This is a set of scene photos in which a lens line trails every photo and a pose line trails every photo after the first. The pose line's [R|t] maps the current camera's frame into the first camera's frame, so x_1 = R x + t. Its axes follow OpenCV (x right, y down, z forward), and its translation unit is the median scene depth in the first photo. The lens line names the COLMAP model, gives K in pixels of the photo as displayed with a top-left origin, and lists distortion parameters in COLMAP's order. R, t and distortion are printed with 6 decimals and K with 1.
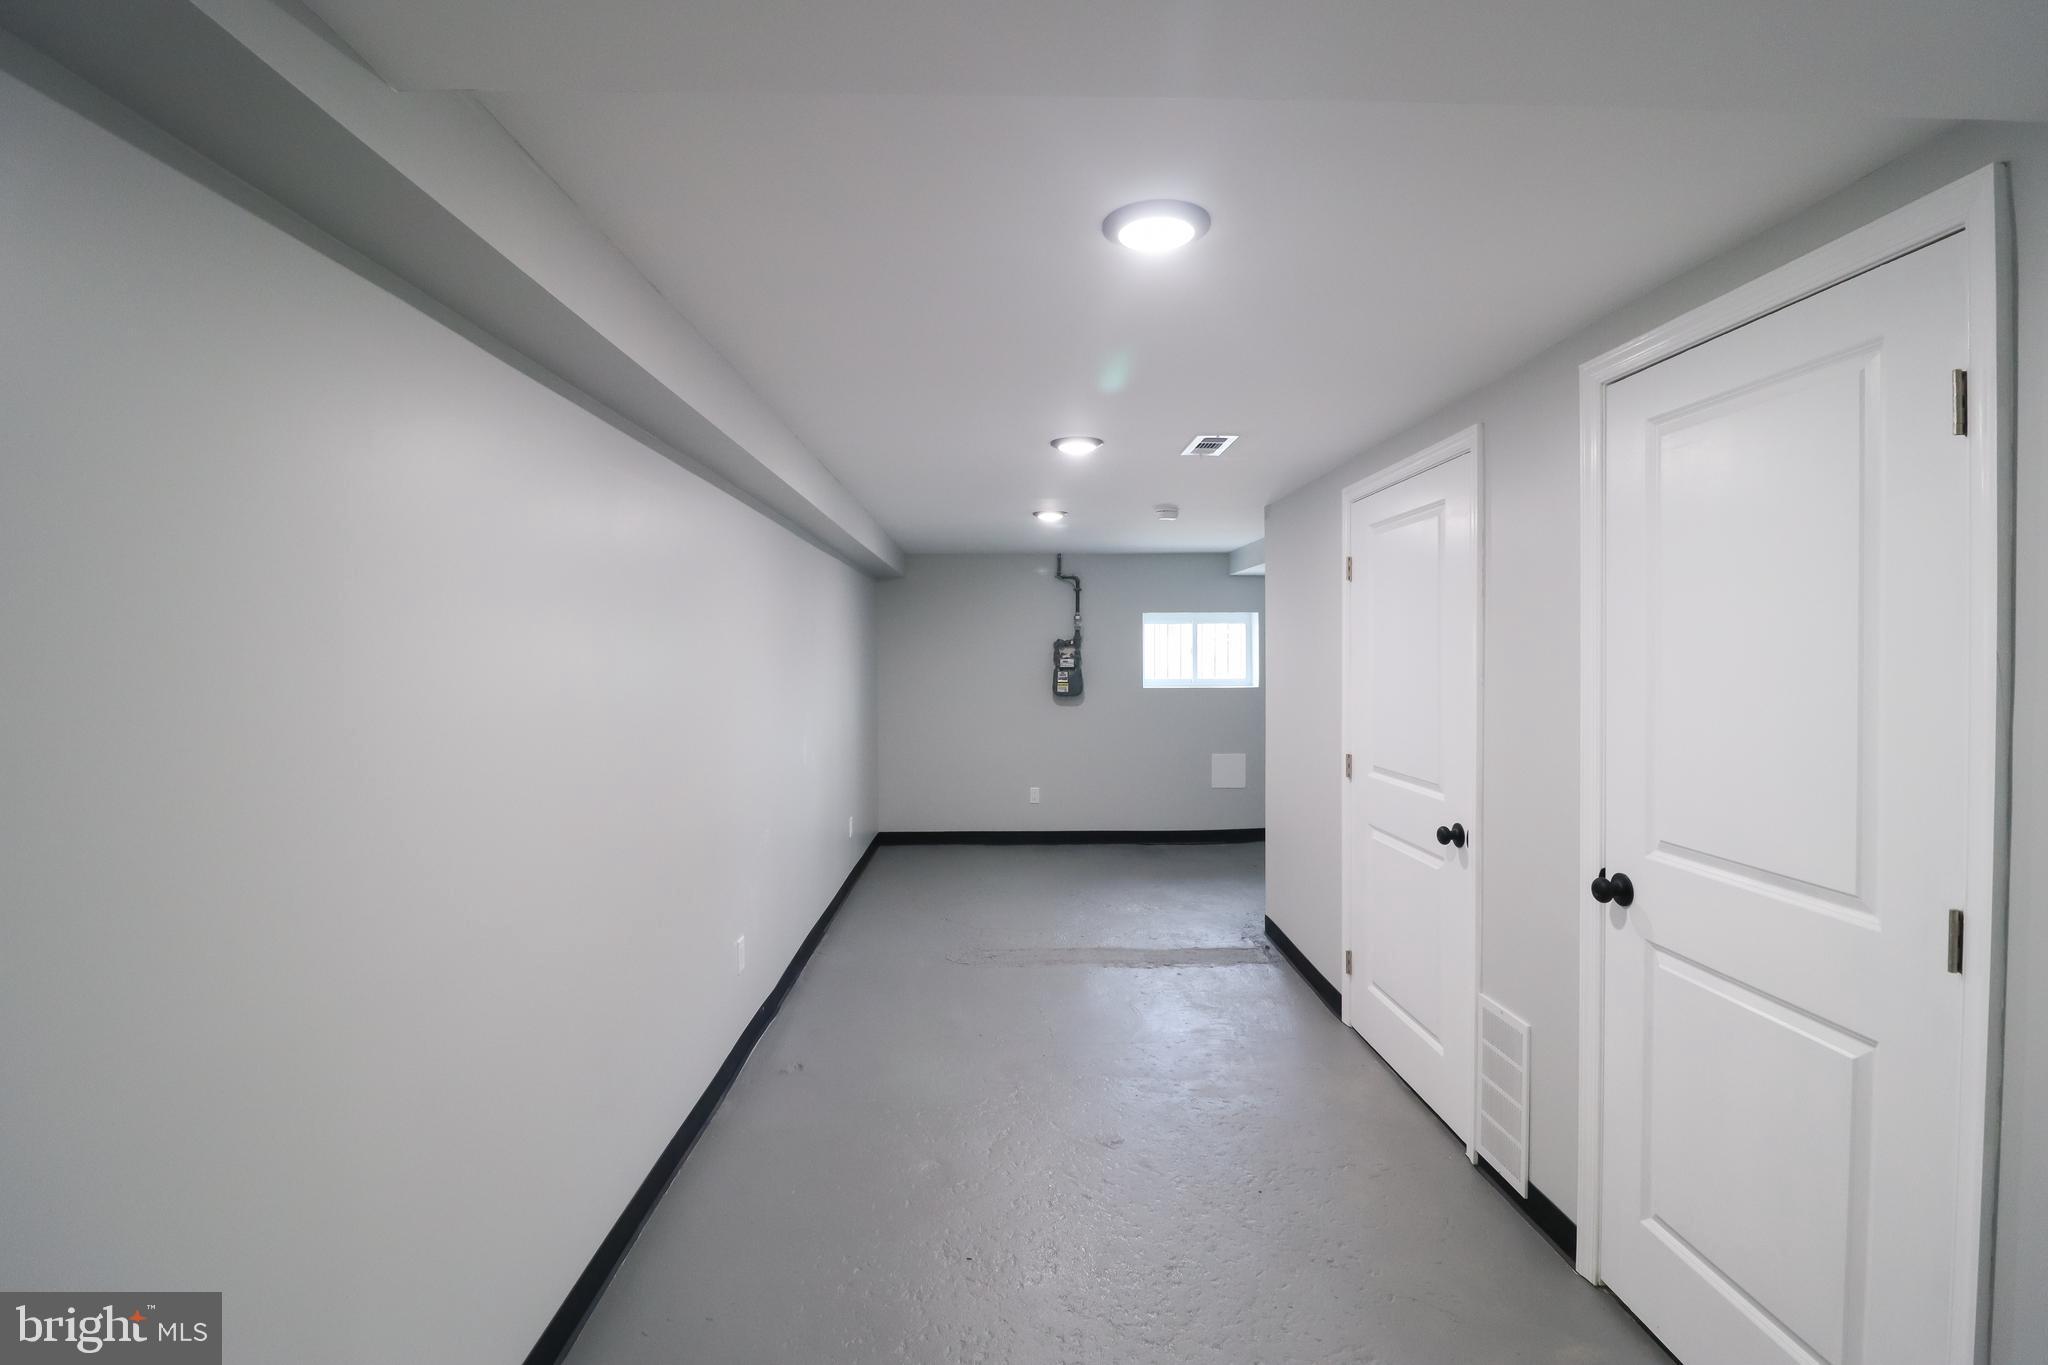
lens RADIAL K [[950.6, 0, 1024.0], [0, 950.6, 682.5], [0, 0, 1]] dist [0.022927, -0.022267]
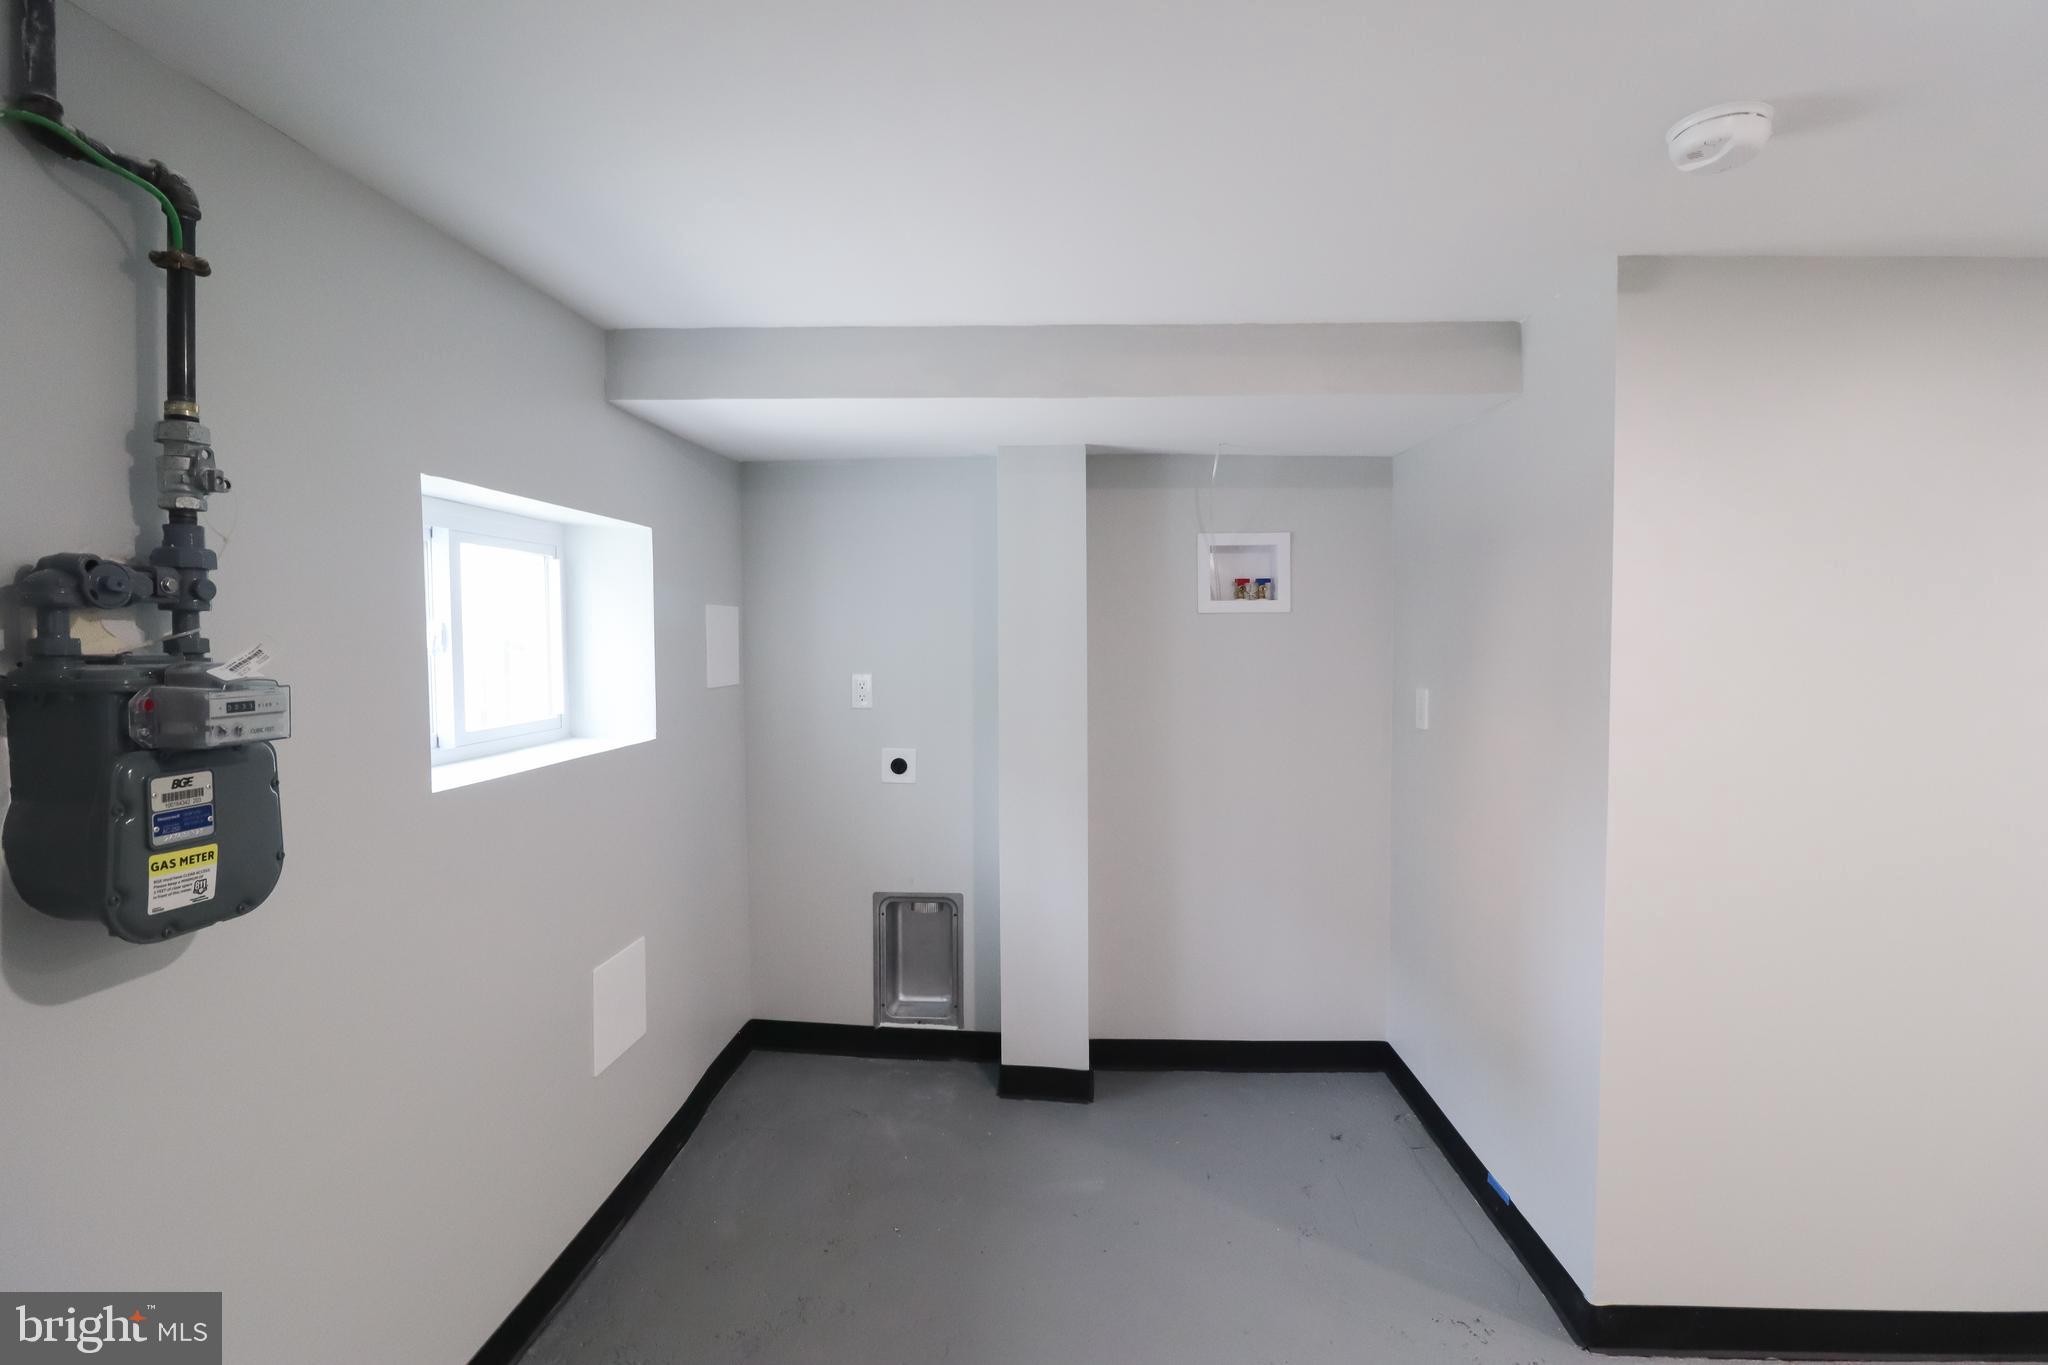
lens RADIAL K [[950.6, 0, 1024.0], [0, 950.6, 682.5], [0, 0, 1]] dist [0.022927, -0.022267]
pose [[0.051271, -0.047610, 0.997549, -0.198217], [0.032347, 0.998418, 0.045989, -0.054488], [-0.998161, 0.029910, 0.052730, 1.624793]]
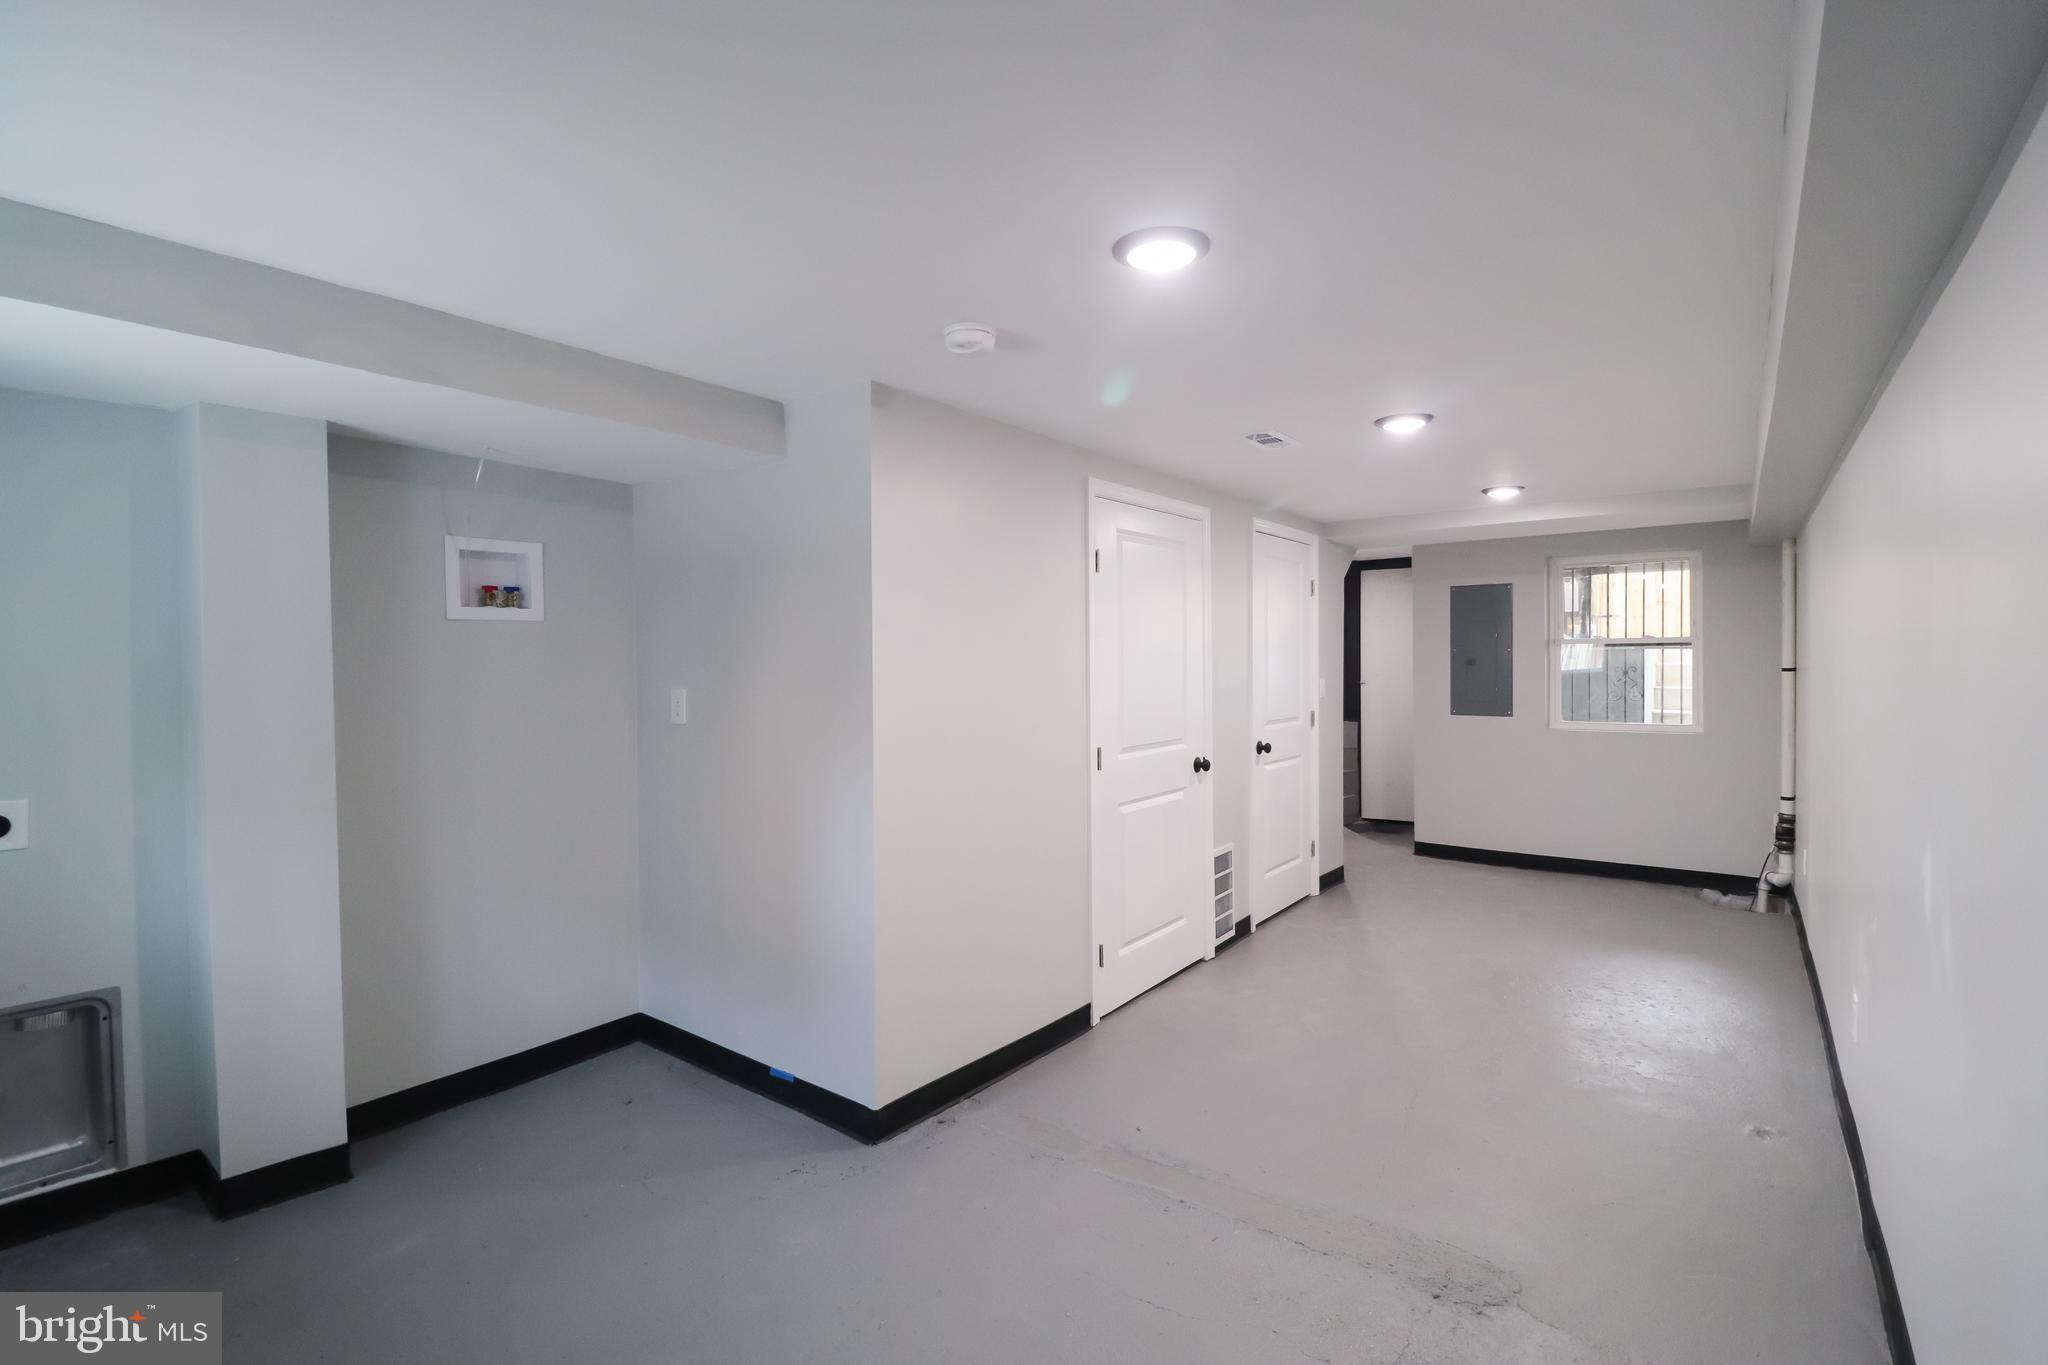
lens RADIAL K [[950.6, 0, 1024.0], [0, 950.6, 682.5], [0, 0, 1]] dist [0.022927, -0.022267]
pose [[-0.778708, -0.008699, 0.627327, -0.225455], [0.029452, 0.998295, 0.050402, -0.045773], [-0.626695, 0.057724, -0.777124, 1.823007]]
